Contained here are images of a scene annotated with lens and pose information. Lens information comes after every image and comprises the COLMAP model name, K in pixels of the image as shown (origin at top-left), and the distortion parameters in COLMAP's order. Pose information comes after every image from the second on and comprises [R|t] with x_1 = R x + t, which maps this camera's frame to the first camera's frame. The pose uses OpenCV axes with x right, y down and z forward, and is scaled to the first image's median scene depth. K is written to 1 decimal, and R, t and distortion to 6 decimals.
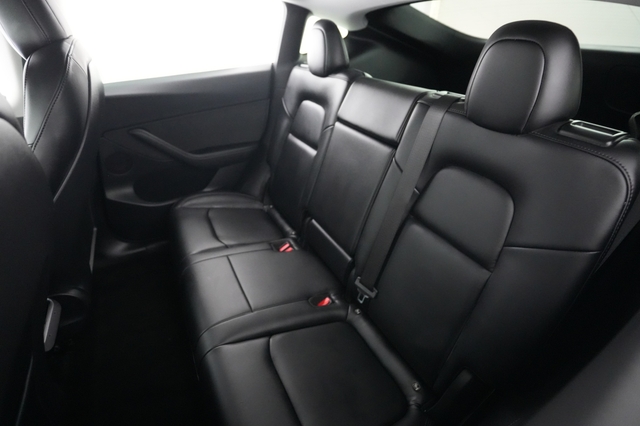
lens RADIAL K [[297.2, 0, 320.0], [0, 297.2, 213.0], [0, 0, 1]] dist [0.000343, 0.000015]
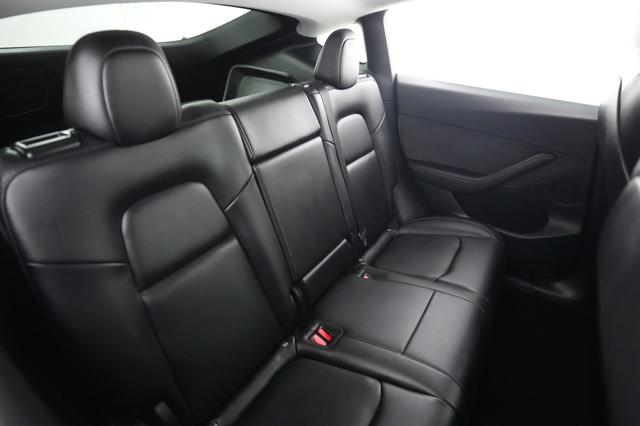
lens RADIAL K [[352.7, 0, 320.0], [0, 352.7, 213.0], [0, 0, 1]] dist [-0.001289, -0.000213]
pose [[-0.481739, -0.439649, 0.758048, -0.679288], [0.433341, 0.632356, 0.642139, -0.672002], [-0.761672, 0.637836, -0.114112, 0.984881]]
